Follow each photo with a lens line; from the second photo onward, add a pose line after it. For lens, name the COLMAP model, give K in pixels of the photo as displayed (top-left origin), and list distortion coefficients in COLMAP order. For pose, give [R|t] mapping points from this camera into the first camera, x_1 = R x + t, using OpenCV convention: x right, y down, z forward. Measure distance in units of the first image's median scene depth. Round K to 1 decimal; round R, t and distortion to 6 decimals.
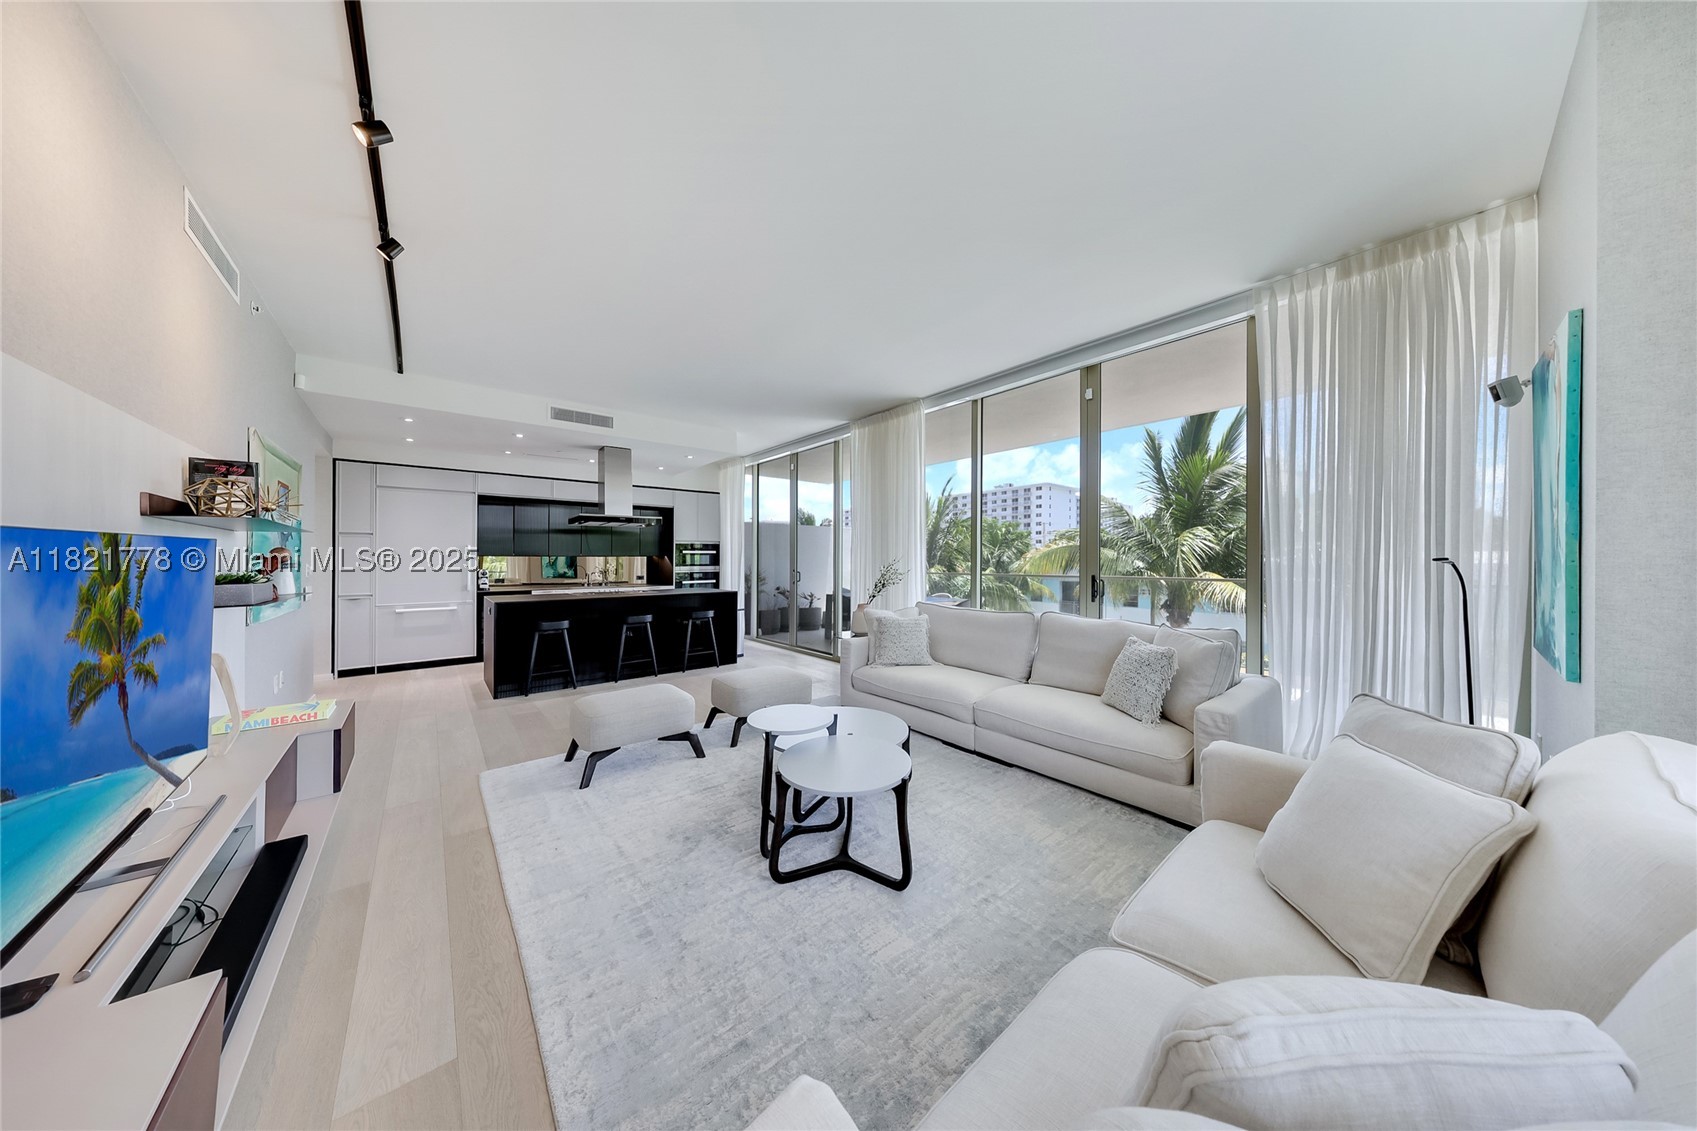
lens RADIAL K [[490.5, 0, 853.5], [0, 490.5, 557.8], [0, 0, 1]] dist [-0.000108, -0.000044]
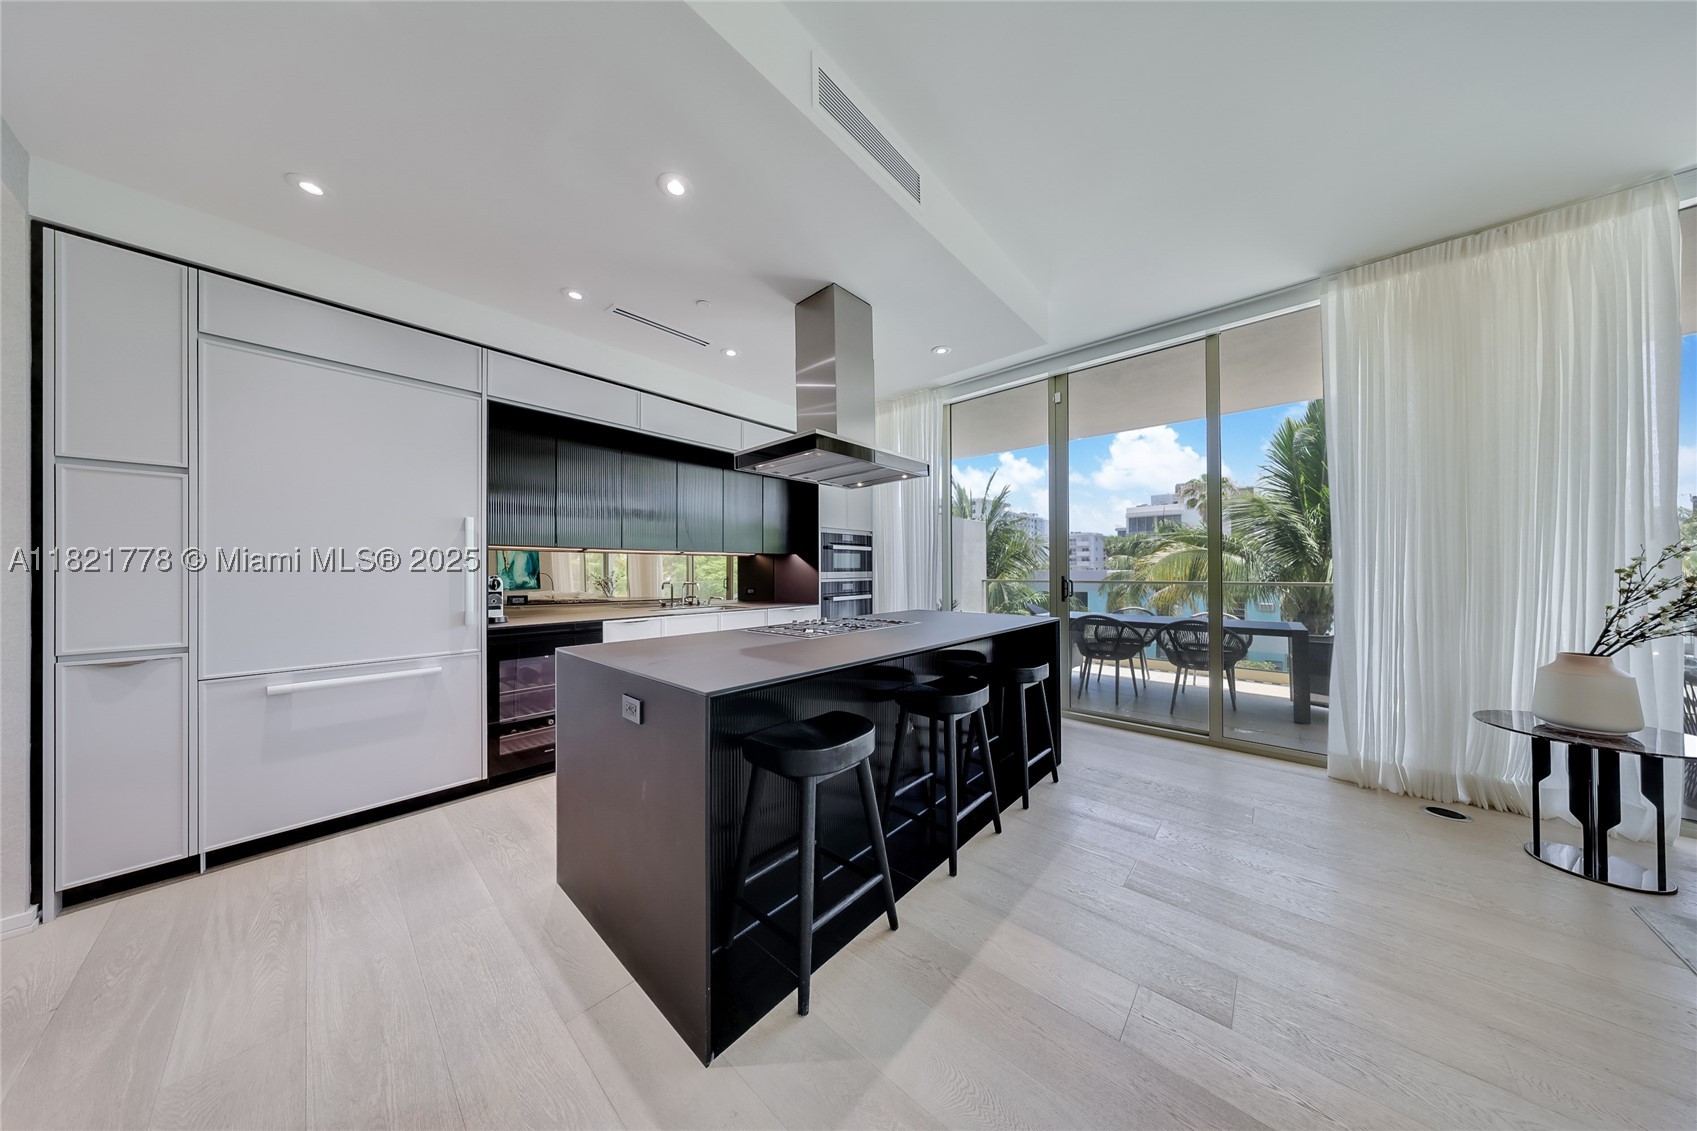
lens RADIAL K [[490.5, 0, 848.0], [0, 490.5, 569.4], [0, 0, 1]] dist [-0.000108, -0.000044]
pose [[0.992853, 0.005048, 0.119234, -0.378687], [-0.005397, 0.999982, 0.002602, 0.012419], [-0.119218, -0.003227, 0.992863, 0.404451]]
